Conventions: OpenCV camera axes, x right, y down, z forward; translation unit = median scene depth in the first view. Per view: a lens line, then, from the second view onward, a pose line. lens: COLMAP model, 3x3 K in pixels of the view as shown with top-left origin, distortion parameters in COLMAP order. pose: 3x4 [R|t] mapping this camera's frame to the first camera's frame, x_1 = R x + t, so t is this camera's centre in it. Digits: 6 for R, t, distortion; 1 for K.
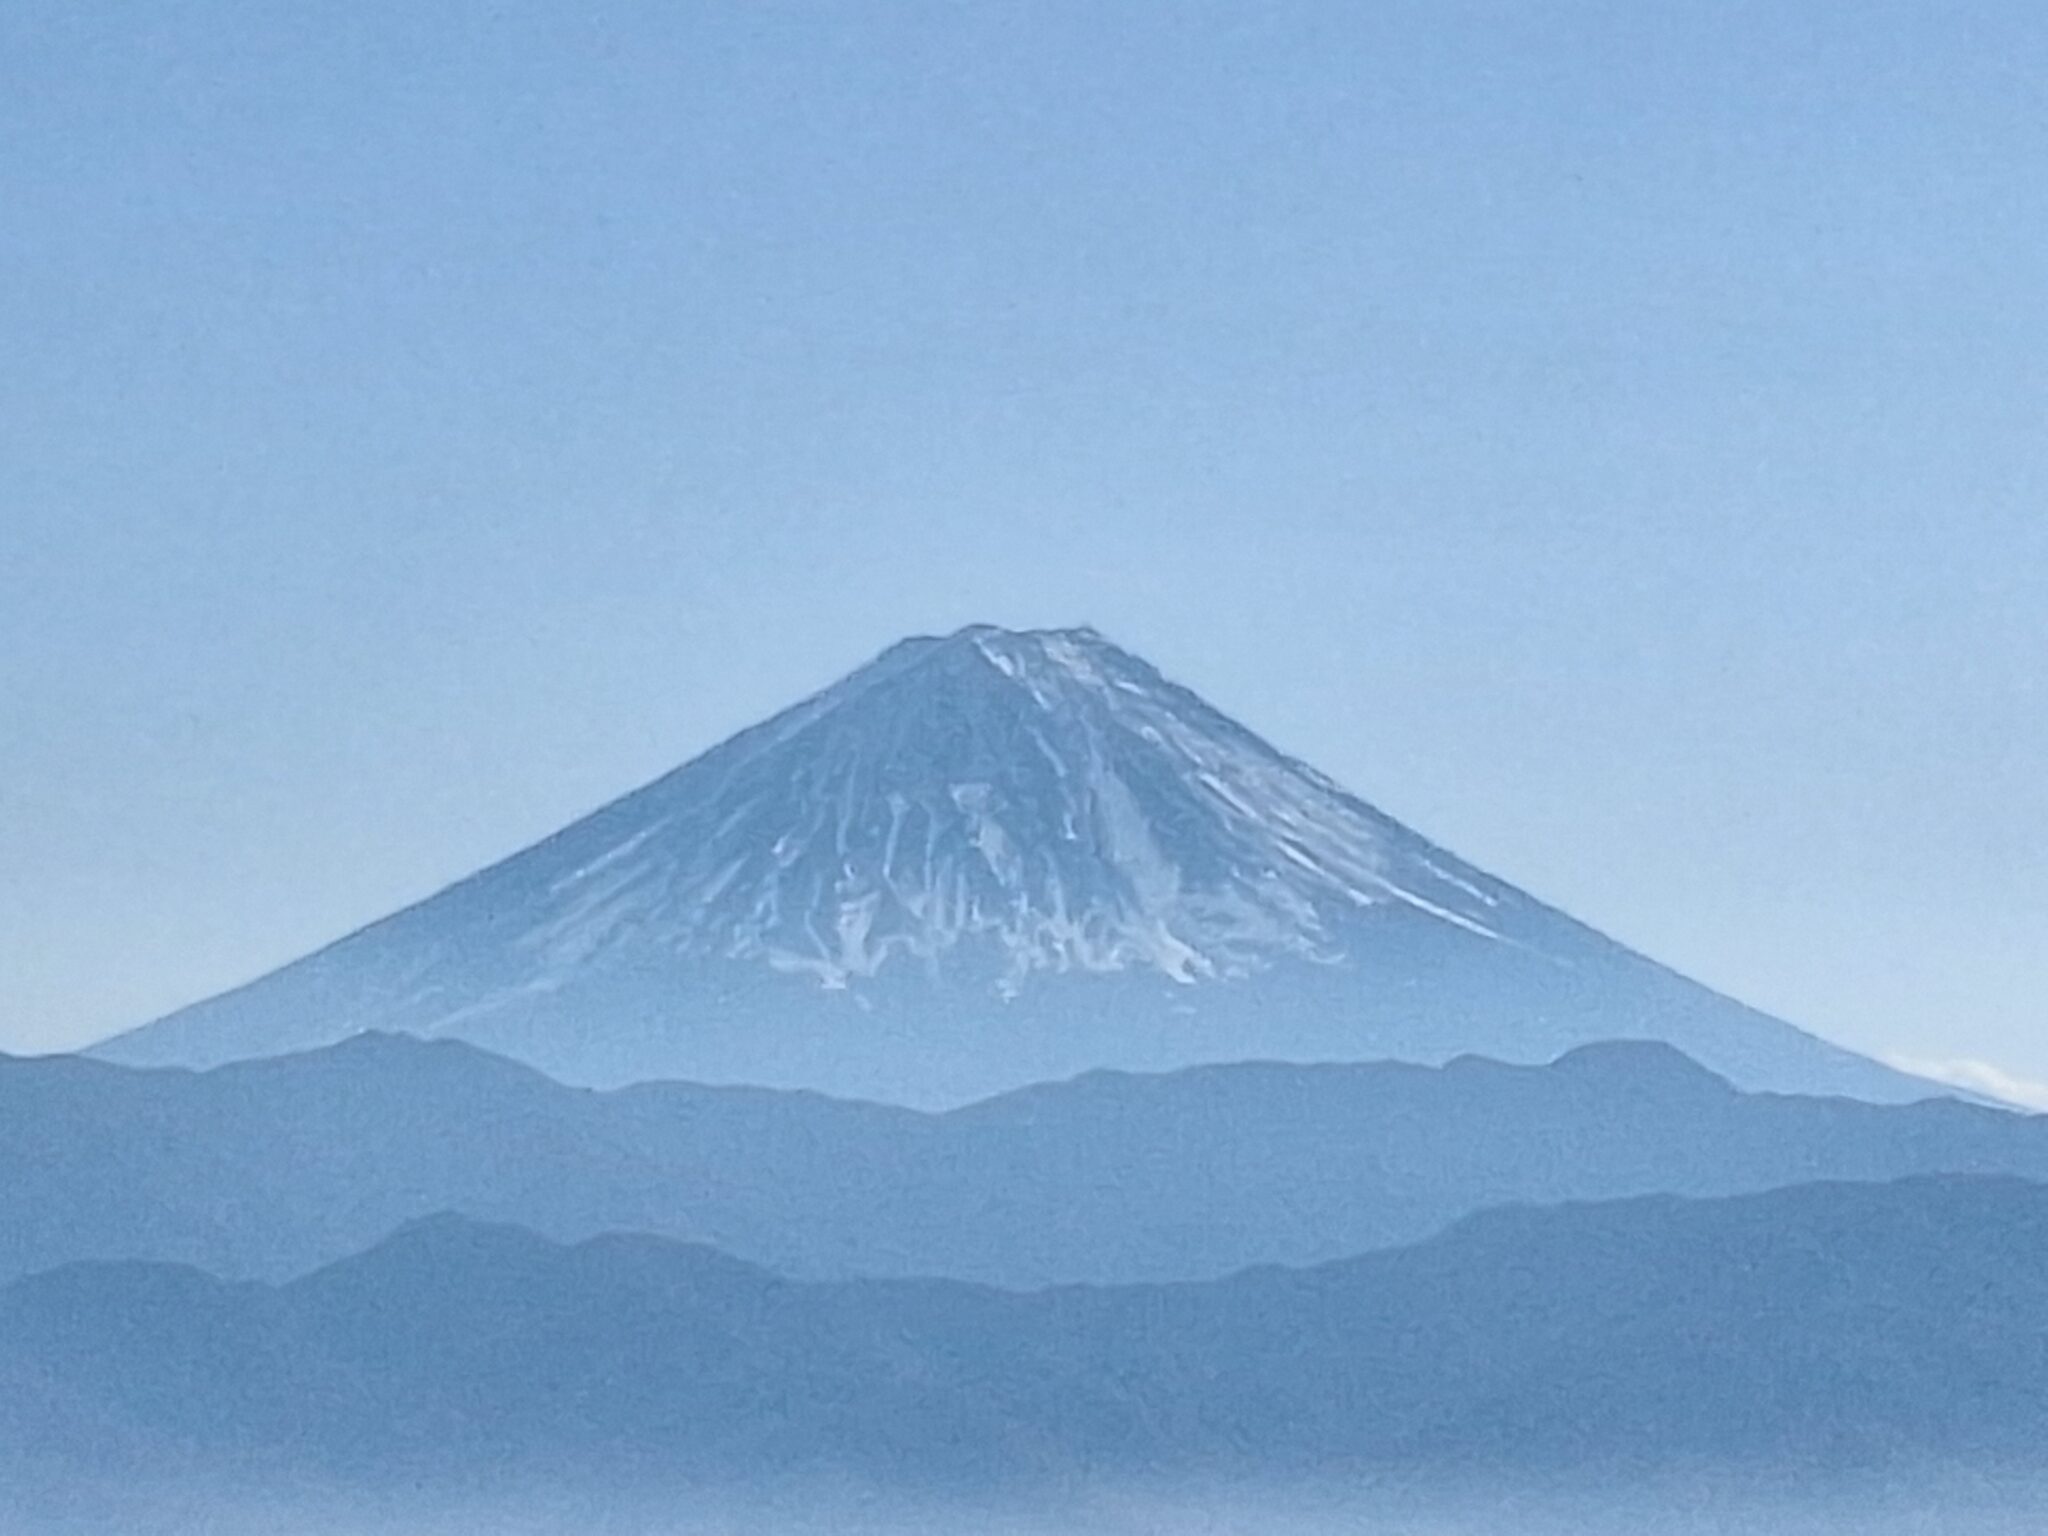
lens RADIAL K [[1374.4, 0, 1019.1], [0, 1374.4, 753.5], [0, 0, 1]] dist [0.022900, -0.011438]
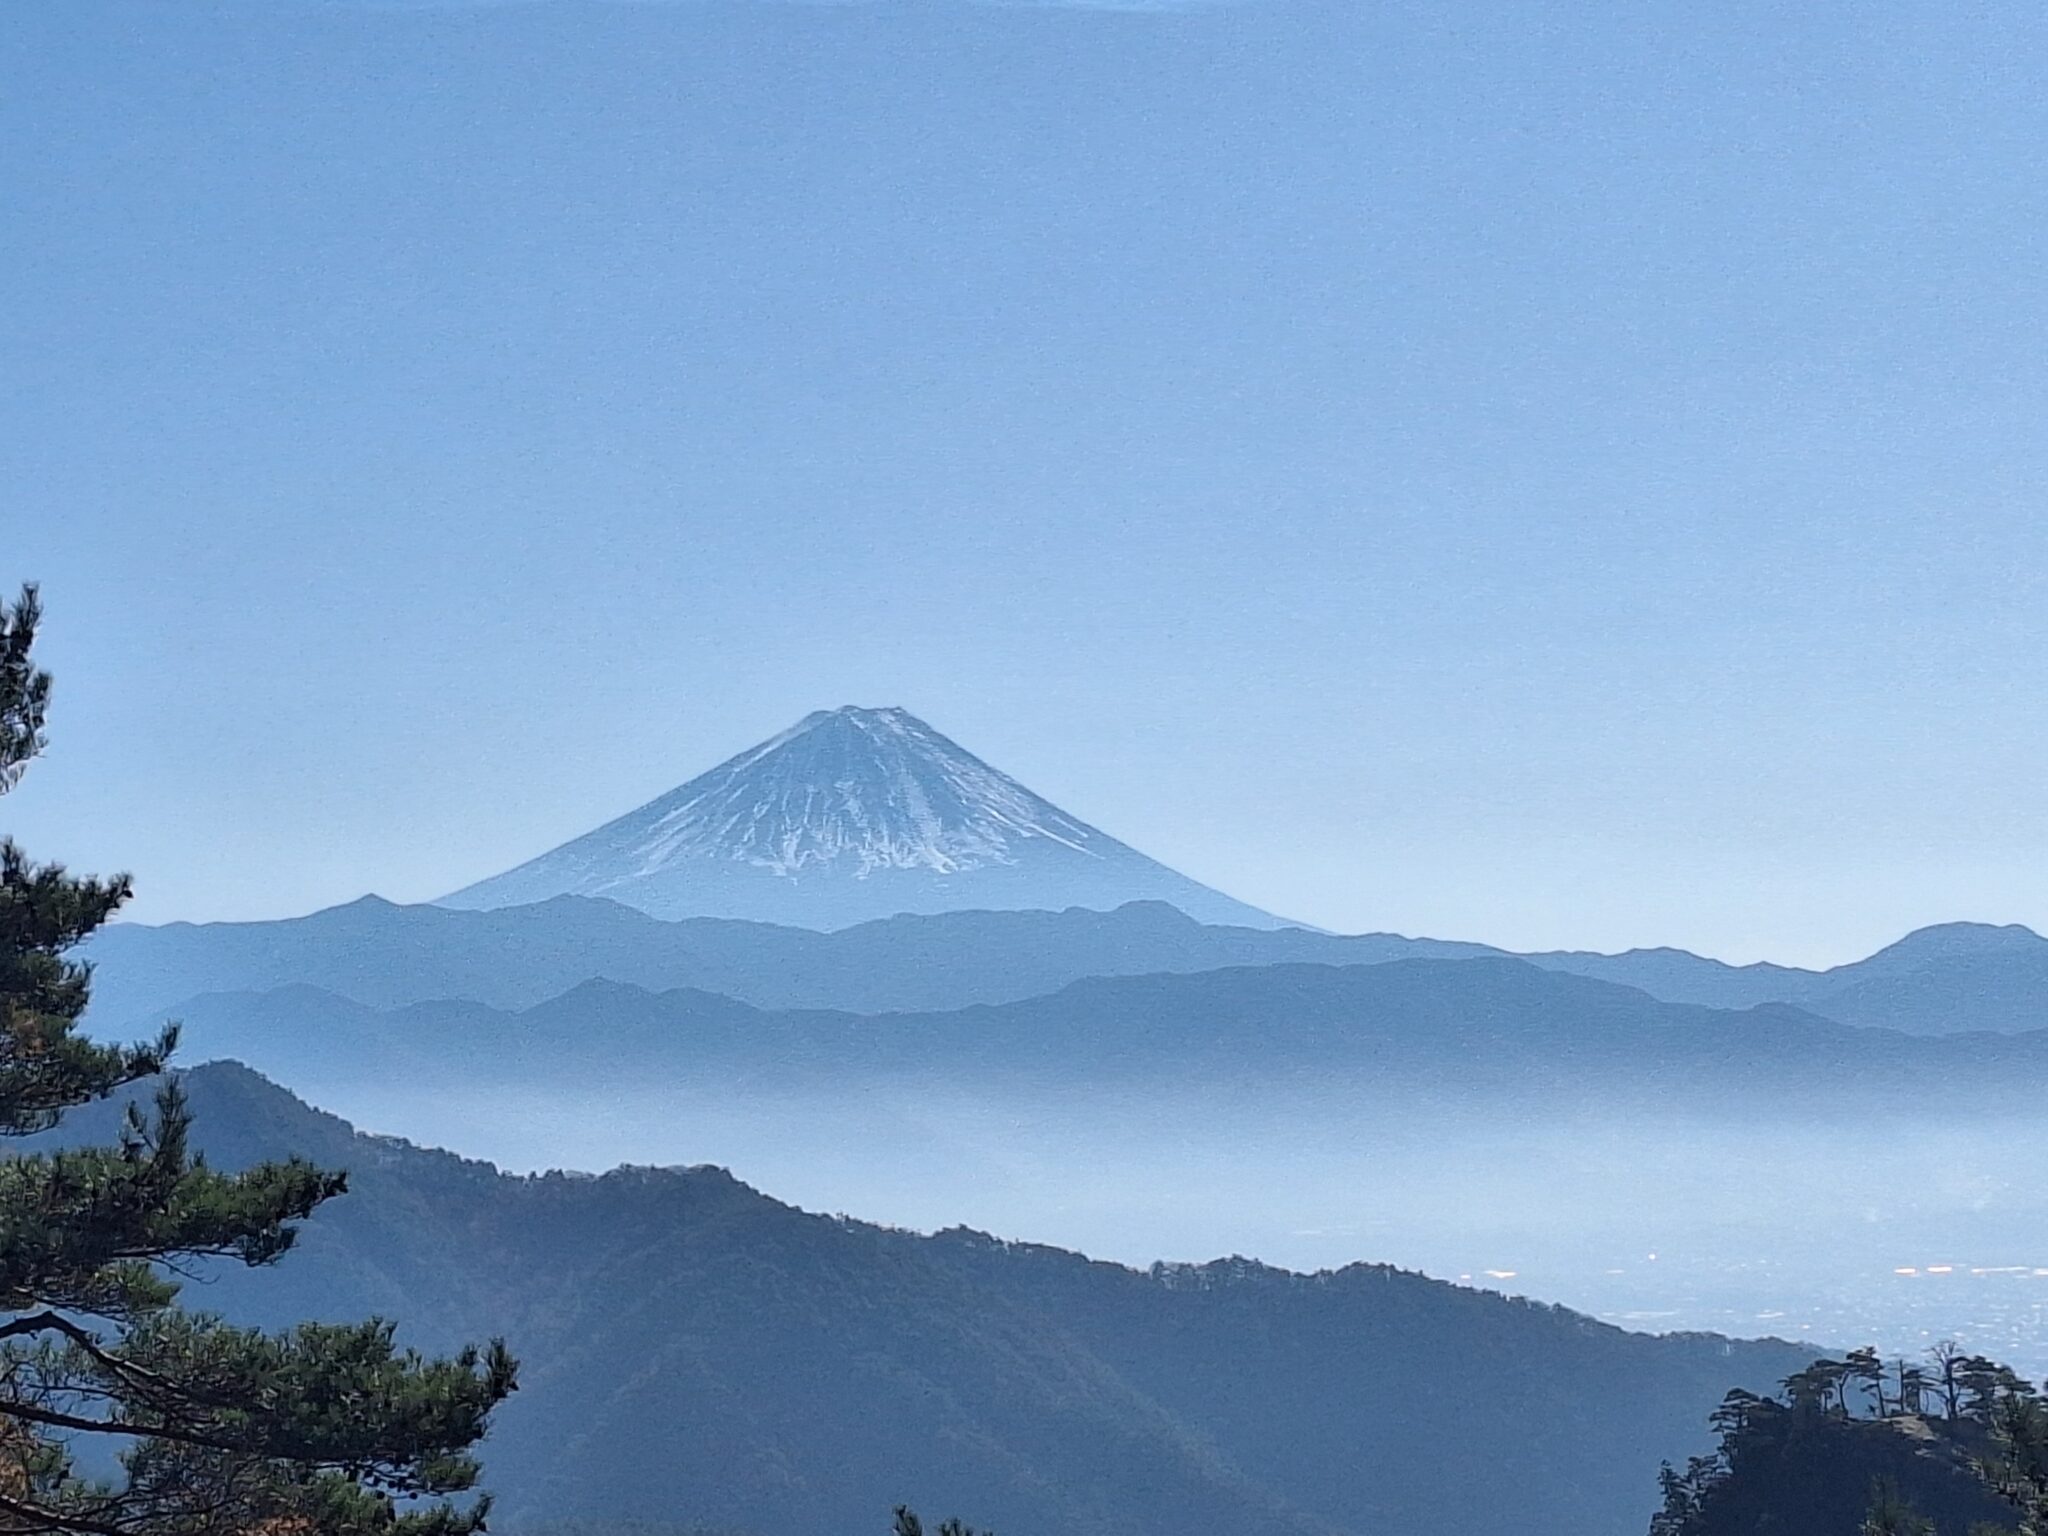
lens RADIAL K [[2674.2, 0, 911.3], [0, 2674.2, 787.8], [0, 0, 1]] dist [0.019922, 0.000000]
pose [[0.999835, 0.006369, -0.016983, 0.140209], [-0.007416, 0.998031, -0.062285, 0.294538], [0.016553, 0.062401, 0.997914, -3.179301]]
